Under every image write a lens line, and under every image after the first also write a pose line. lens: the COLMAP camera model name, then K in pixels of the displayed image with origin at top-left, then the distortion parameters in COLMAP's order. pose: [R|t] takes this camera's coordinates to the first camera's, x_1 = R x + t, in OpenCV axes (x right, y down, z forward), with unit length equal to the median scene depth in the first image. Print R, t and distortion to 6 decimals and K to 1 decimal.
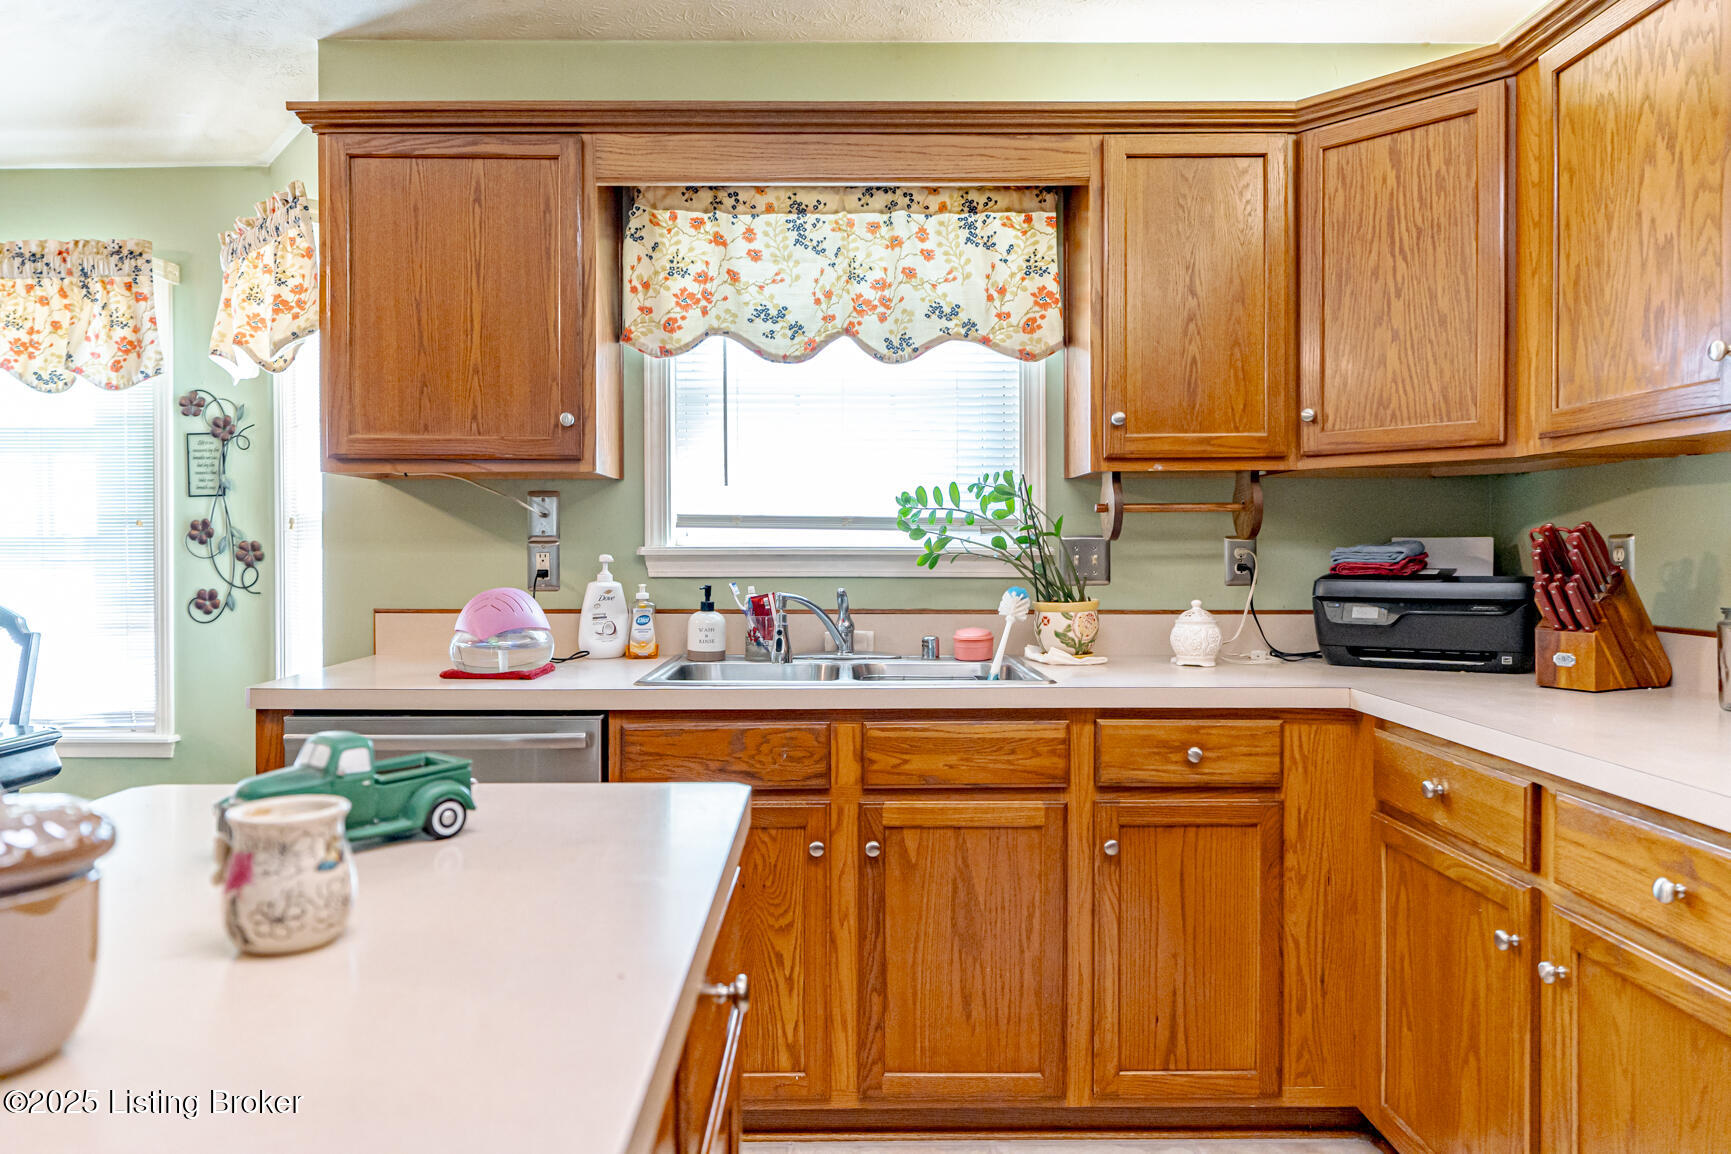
lens RADIAL K [[1134.1, 0, 839.0], [0, 1134.1, 560.2], [0, 0, 1]] dist [-0.001329, -0.004682]
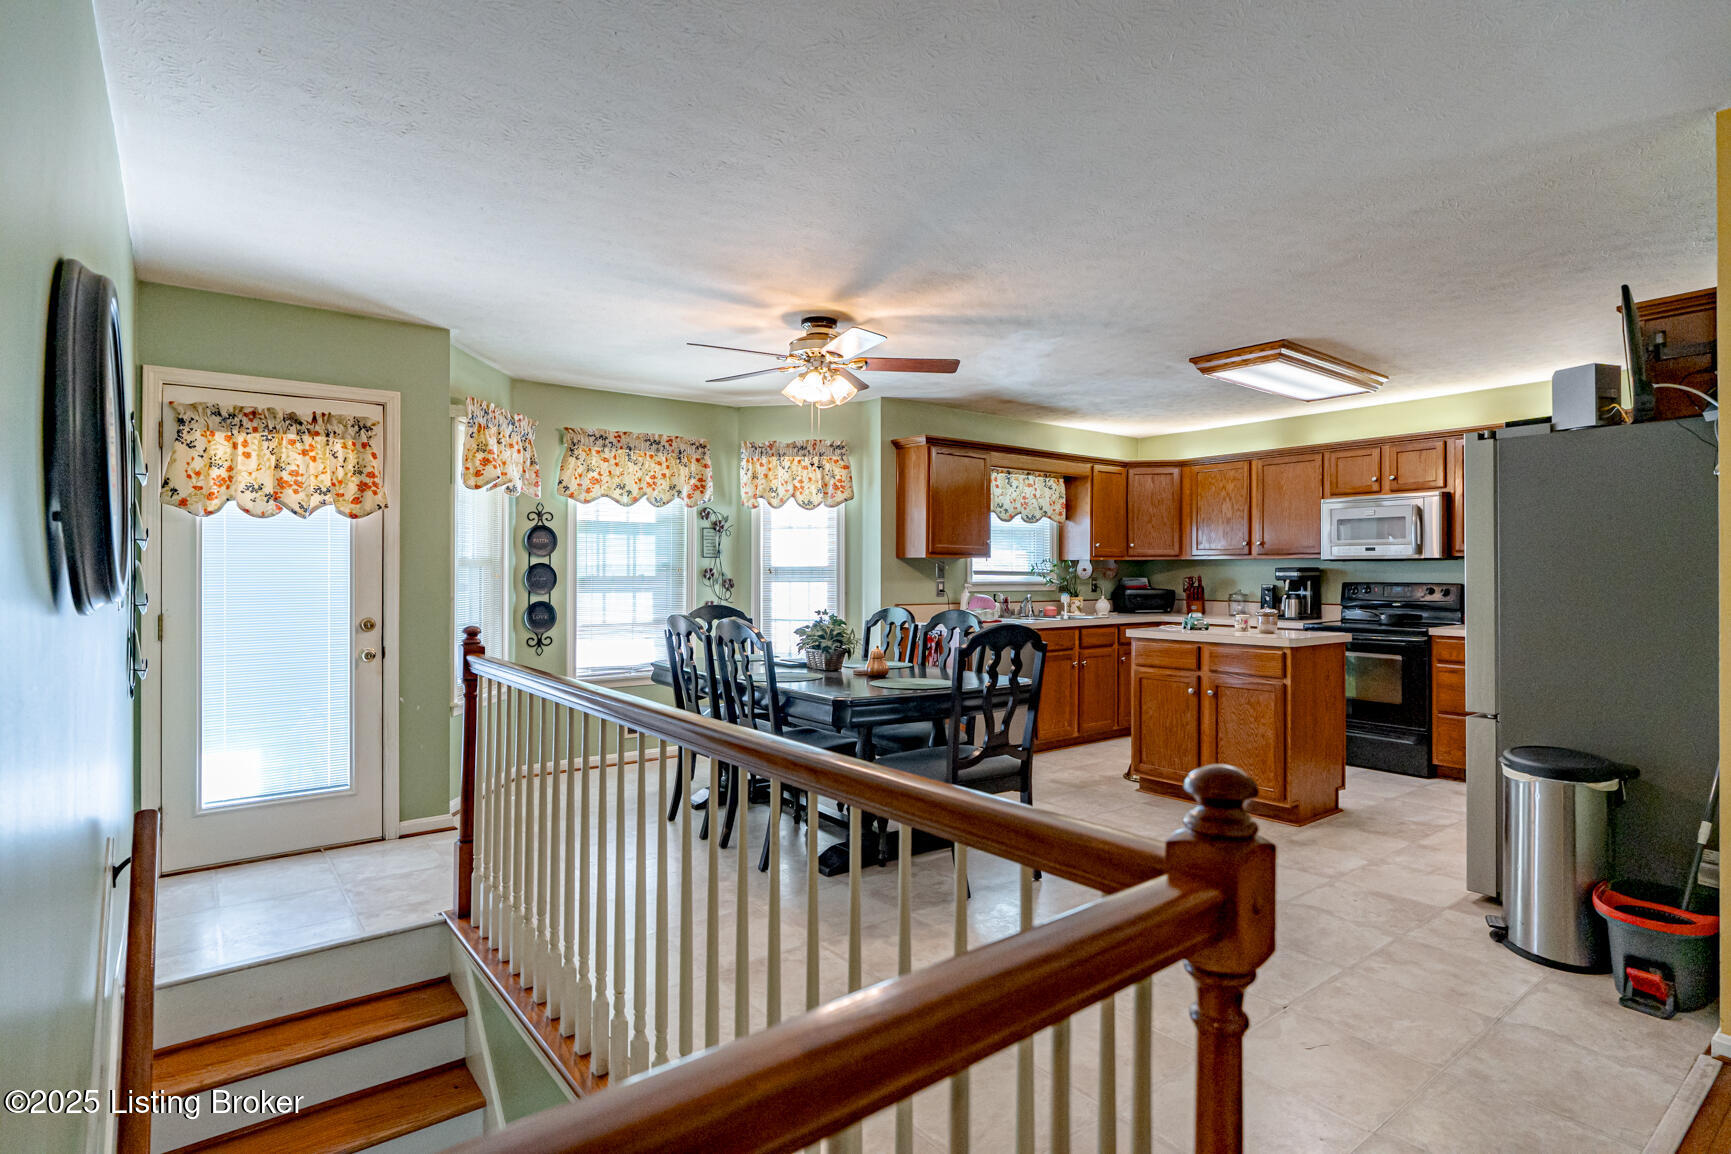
lens RADIAL K [[871.8, 0, 869.5], [0, 871.8, 568.1], [0, 0, 1]] dist [-0.005848, -0.000125]
pose [[0.792887, 0.005051, 0.609348, -1.823470], [0.004418, 0.999892, -0.014037, -0.016043], [-0.609353, 0.013822, 0.792779, -0.670770]]
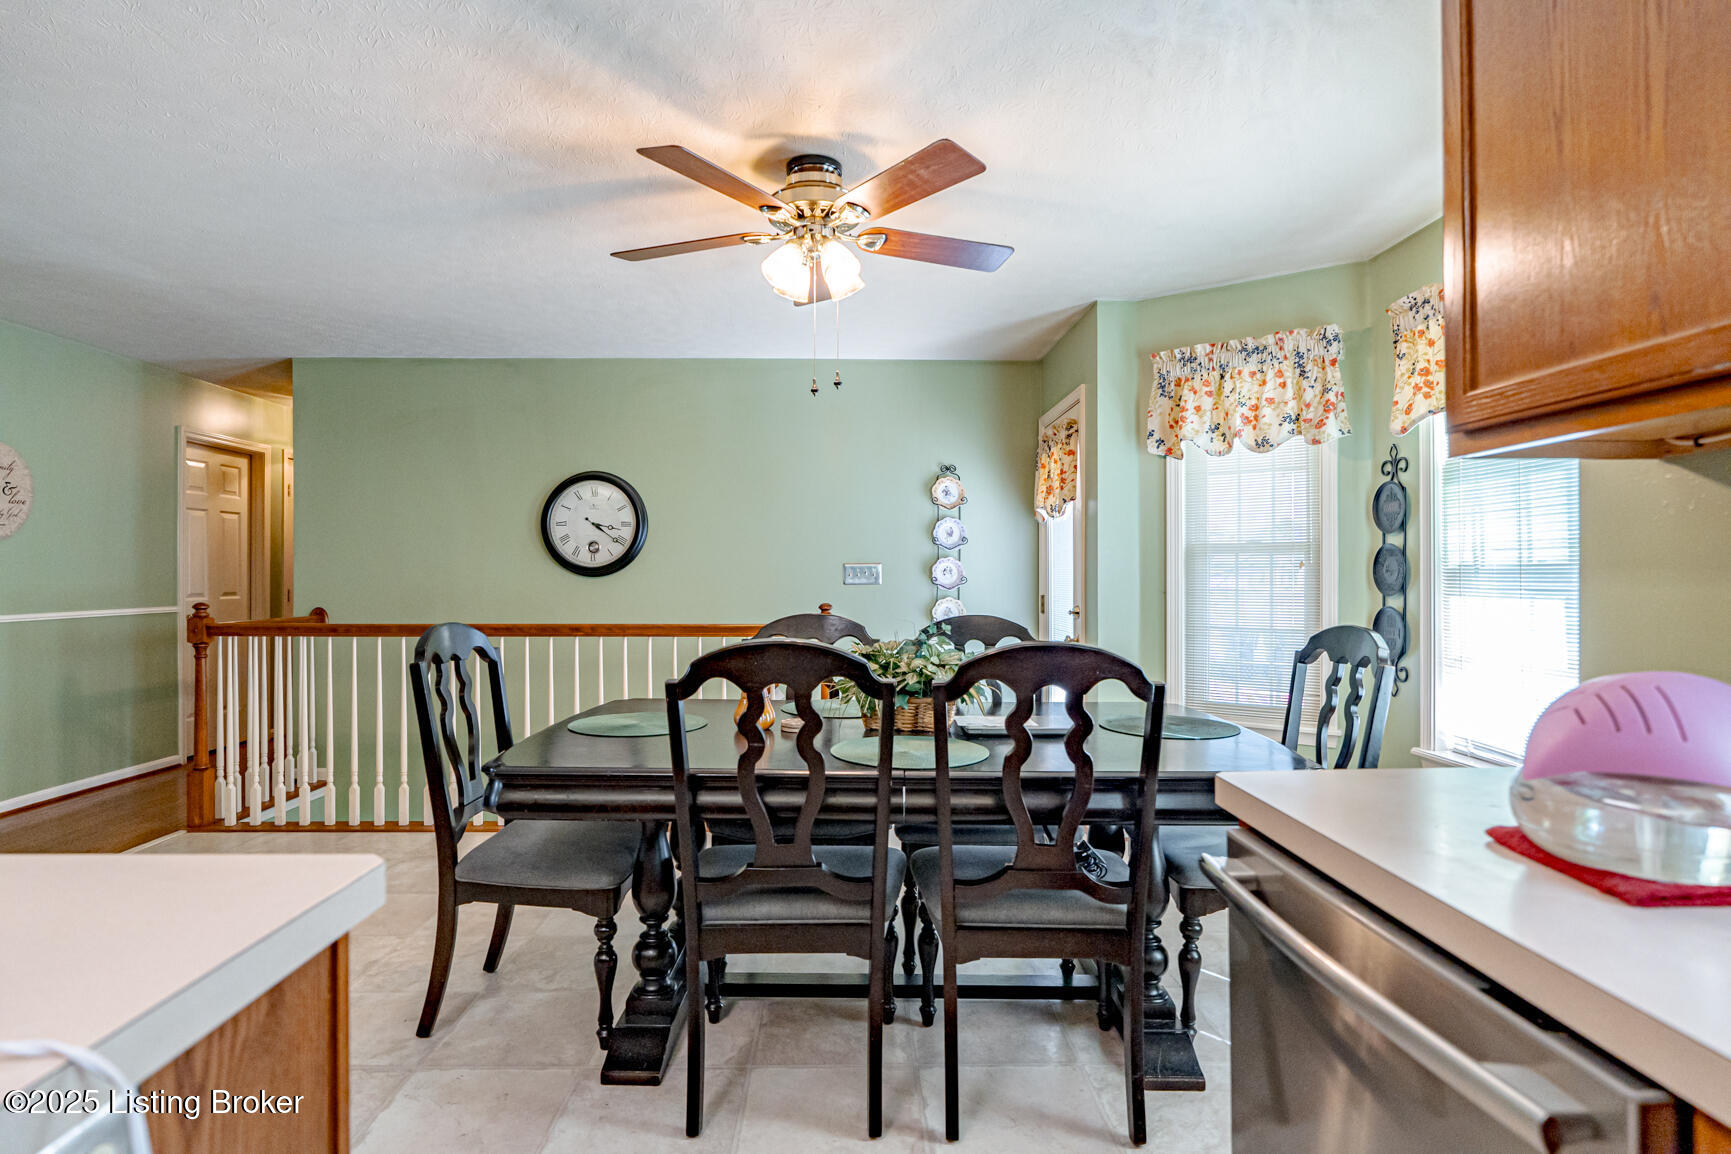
lens RADIAL K [[934.7, 0, 867.3], [0, 934.7, 575.9], [0, 0, 1]] dist [-0.013634, 0.000377]
pose [[0.017985, 0.000961, -0.999838, 0.076080], [-0.011199, 0.999937, 0.000760, -0.007435], [0.999776, 0.011183, 0.017994, 0.622518]]
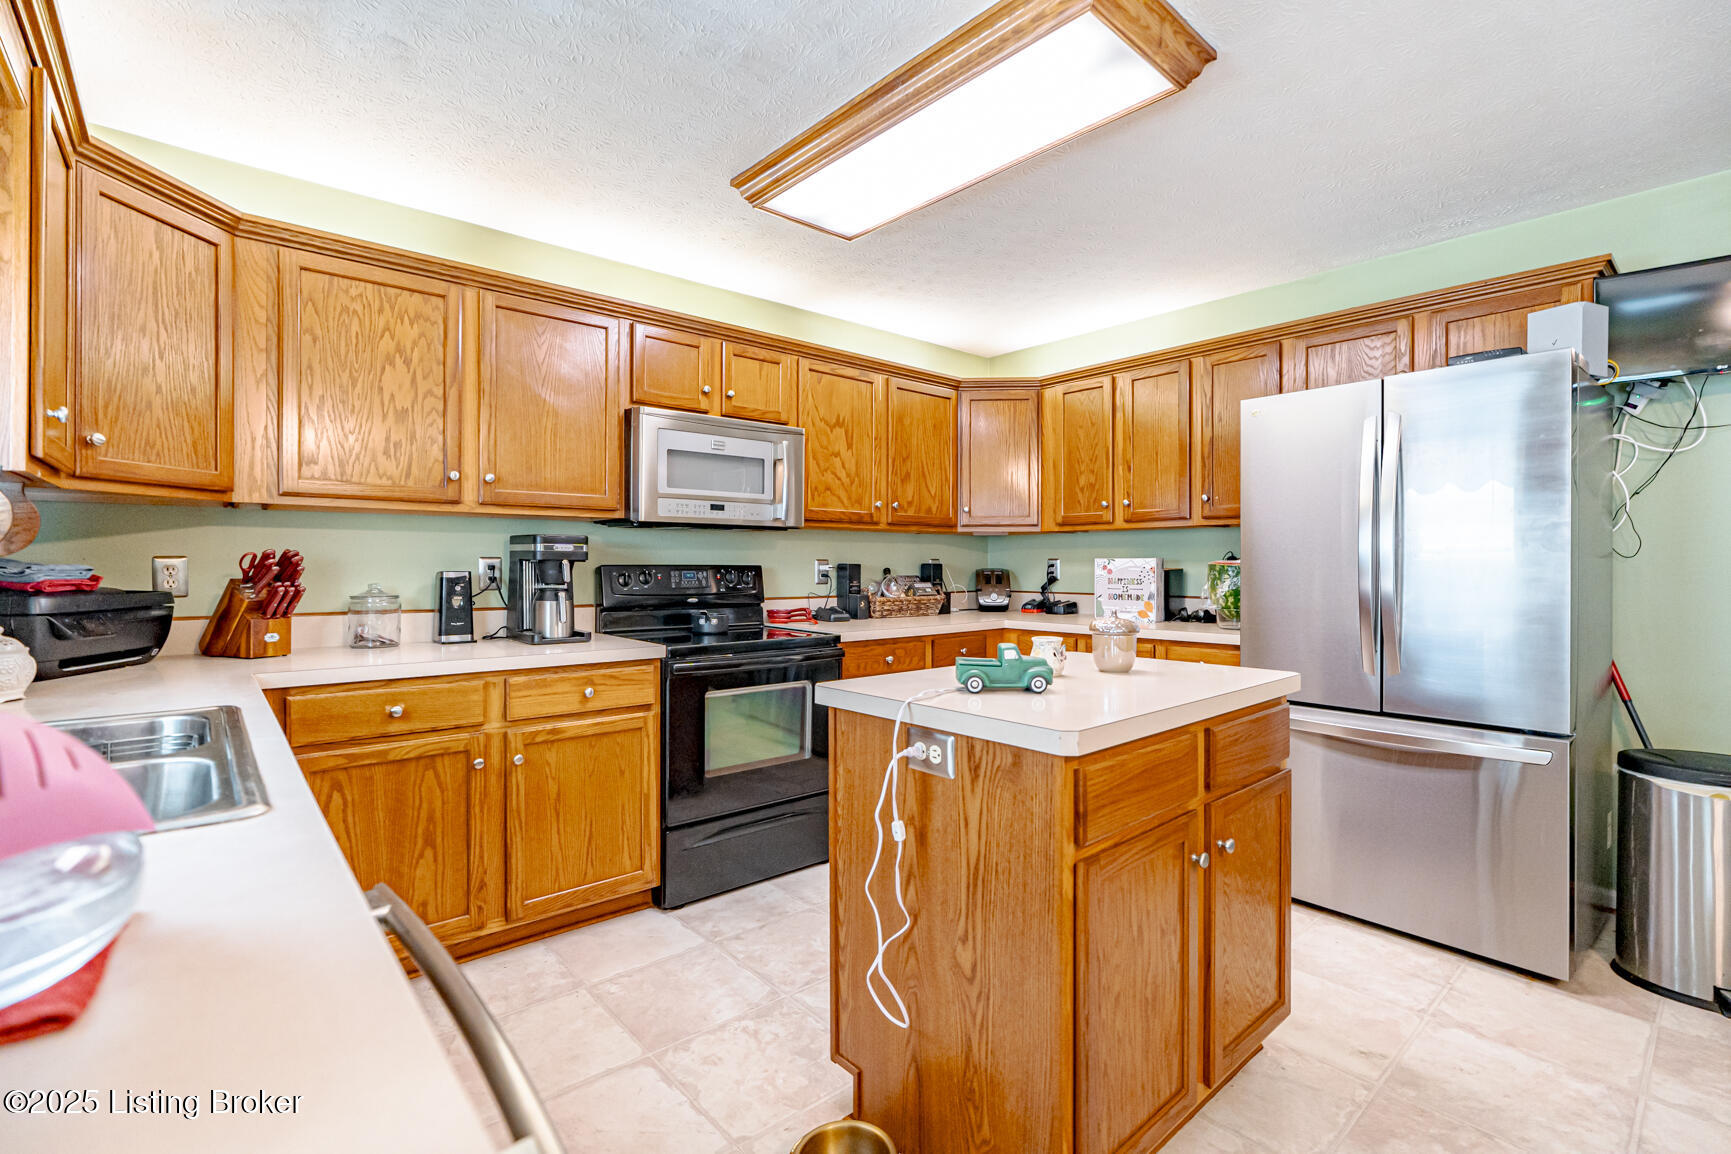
lens RADIAL K [[780.9, 0, 853.6], [0, 780.9, 566.9], [0, 0, 1]] dist [-0.005262, 0.000589]
pose [[-0.647494, -0.001832, 0.762068, -0.537406], [0.007750, 0.999930, 0.008988, -0.009617], [-0.762031, 0.011725, -0.647434, 0.848854]]
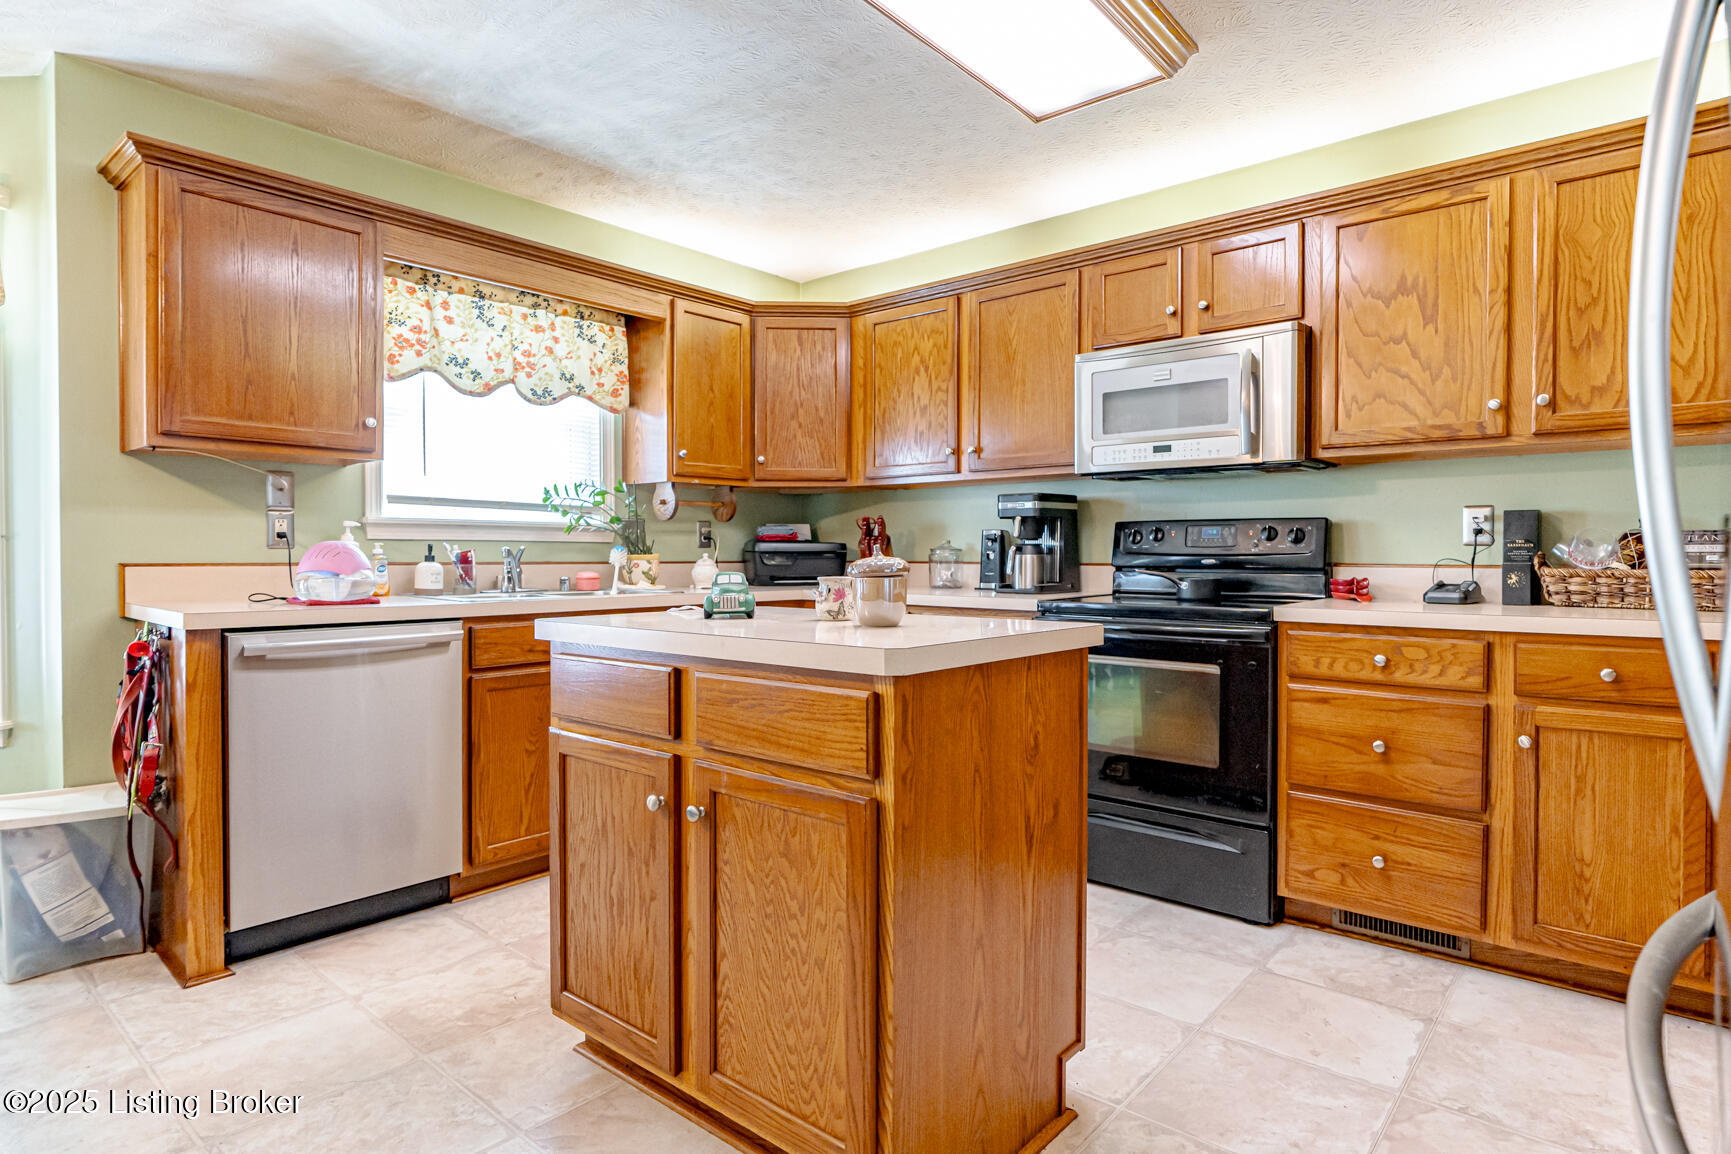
lens RADIAL K [[934.7, 0, 864.7], [0, 934.7, 569.1], [0, 0, 1]] dist [-0.013634, 0.000377]
pose [[0.656058, -0.011416, 0.754625, -0.648672], [0.006427, 0.999934, 0.009540, 0.046208], [-0.754684, -0.001409, 0.656087, -0.201032]]
